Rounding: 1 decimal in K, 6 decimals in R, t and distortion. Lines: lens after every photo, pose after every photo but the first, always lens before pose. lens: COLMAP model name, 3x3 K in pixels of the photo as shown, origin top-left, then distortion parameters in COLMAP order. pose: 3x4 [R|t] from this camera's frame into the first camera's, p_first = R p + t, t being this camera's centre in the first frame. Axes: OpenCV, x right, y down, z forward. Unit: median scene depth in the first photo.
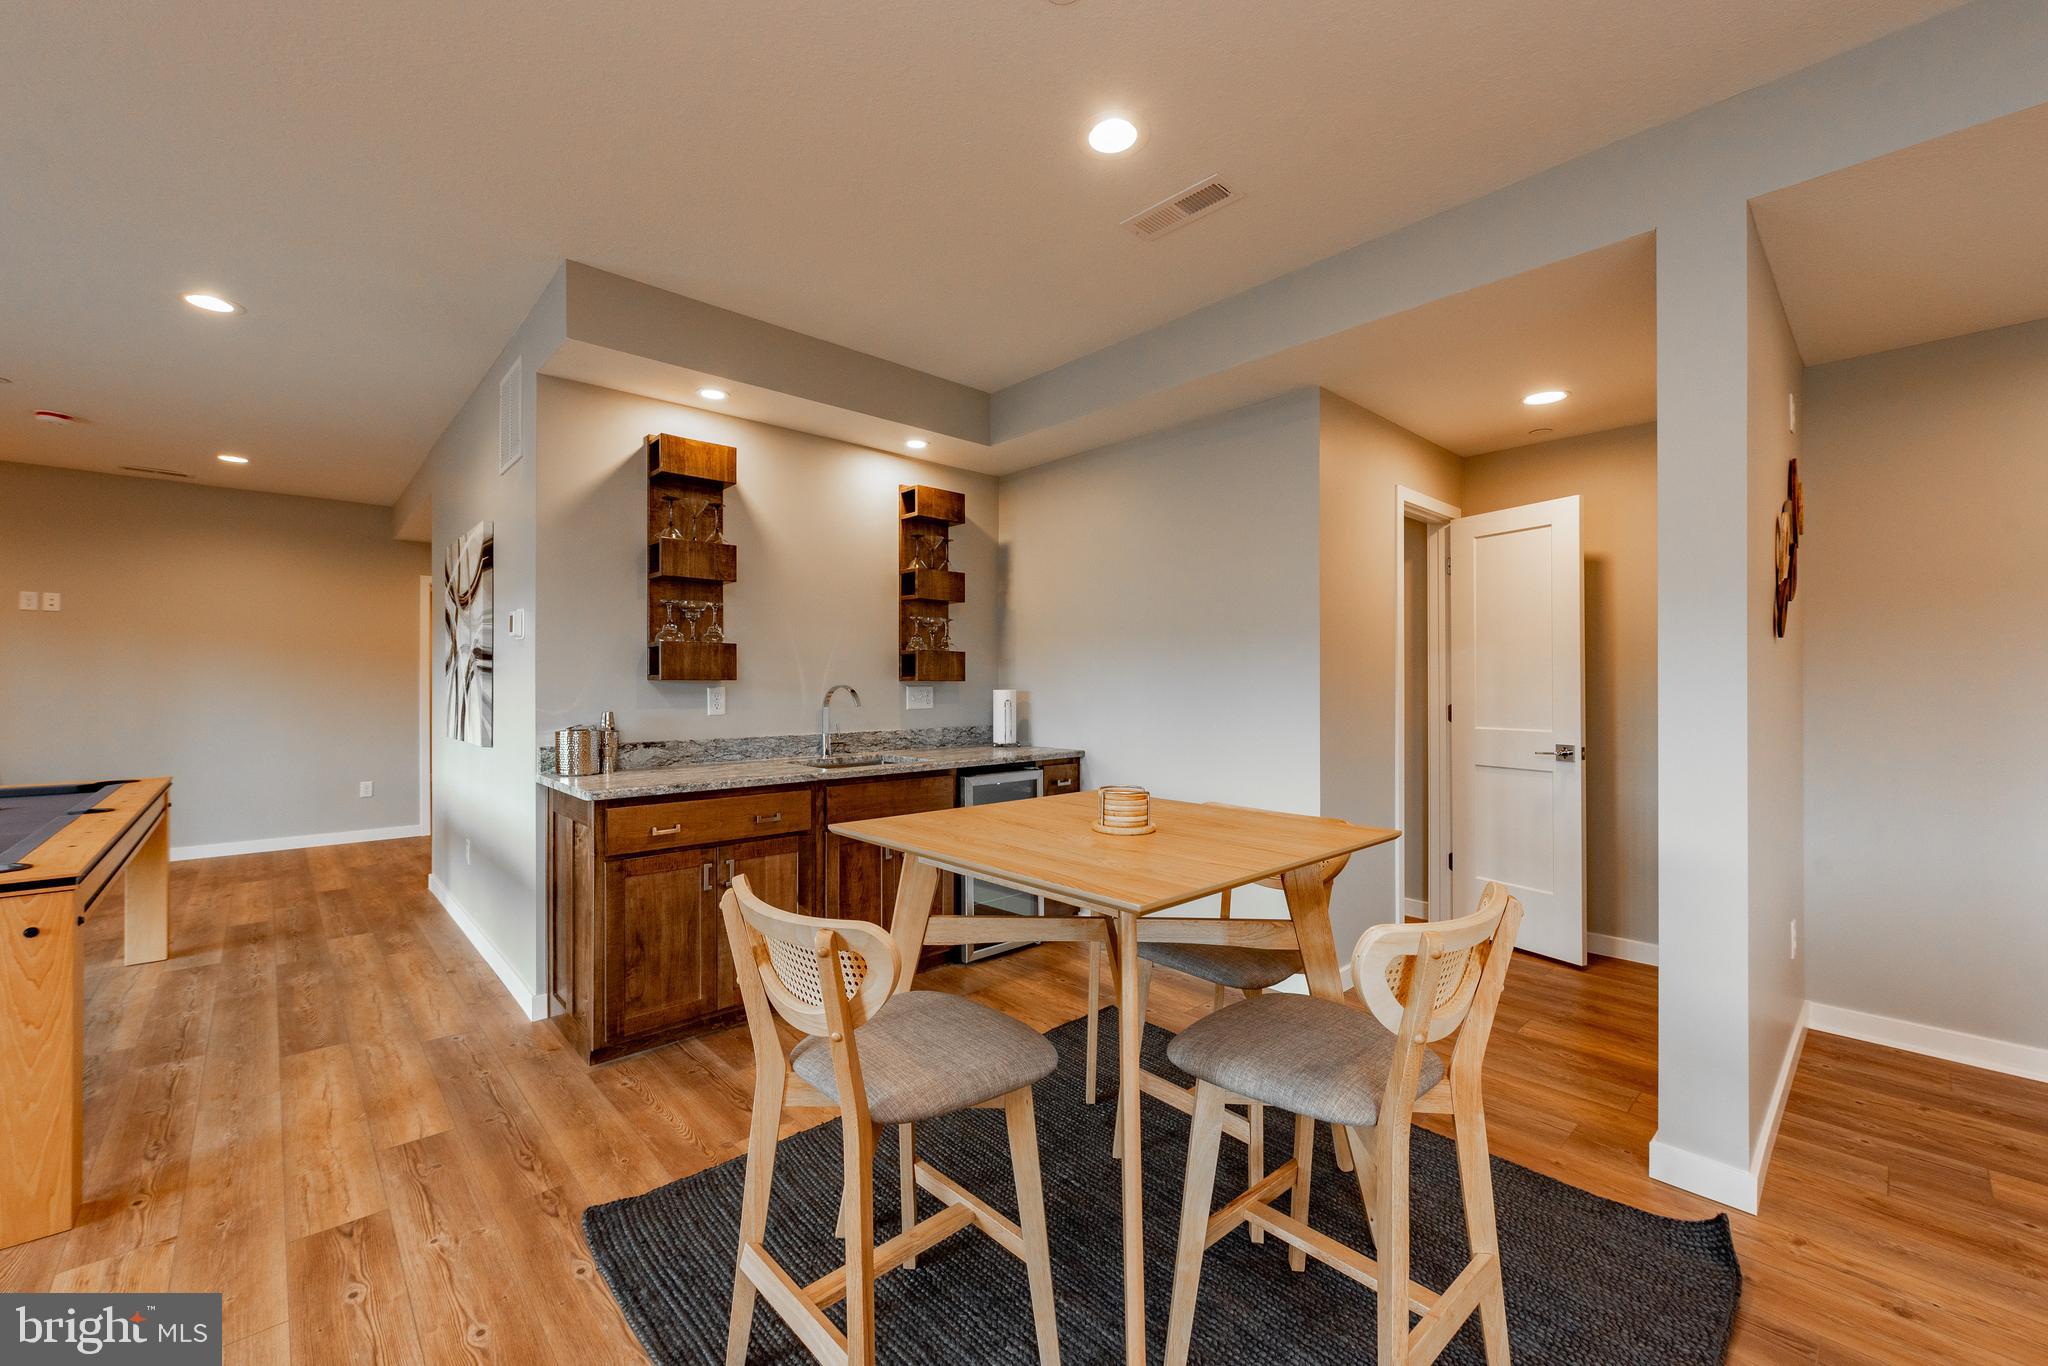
lens RADIAL K [[829.1, 0, 1024.0], [0, 829.1, 683.0], [0, 0, 1]] dist [-0.000157, -0.000286]
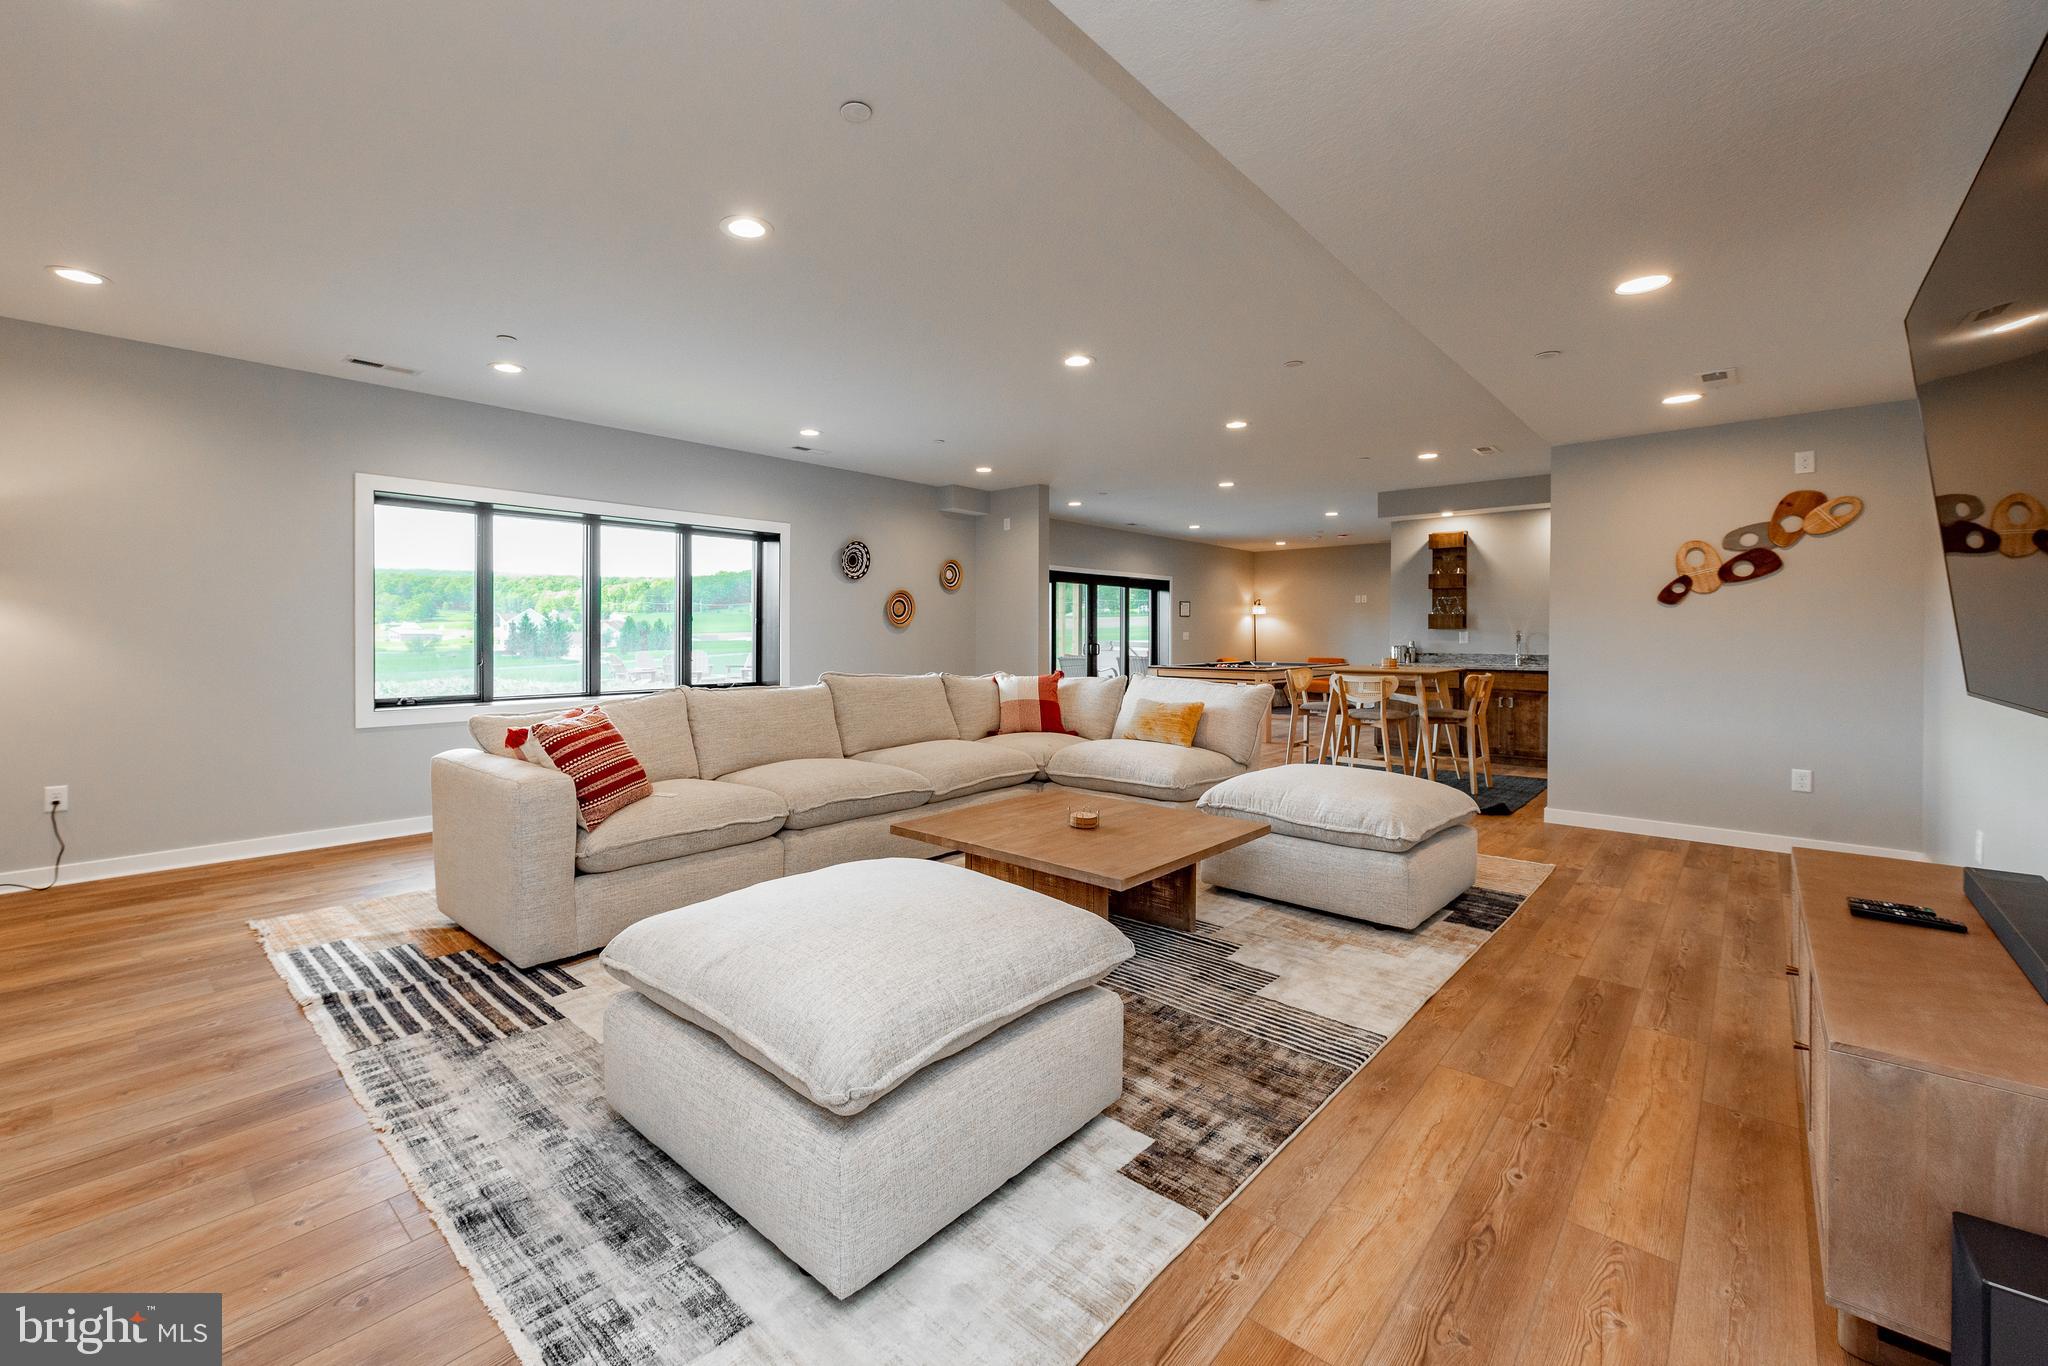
lens RADIAL K [[850.9, 0, 945.5], [0, 850.9, 639.3], [0, 0, 1]] dist [0.002303, 0.000266]
pose [[0.070093, 0.004827, -0.997529, 1.913612], [0.001475, 0.999987, 0.004942, 0.012115], [0.997539, -0.001818, 0.070085, -0.633869]]
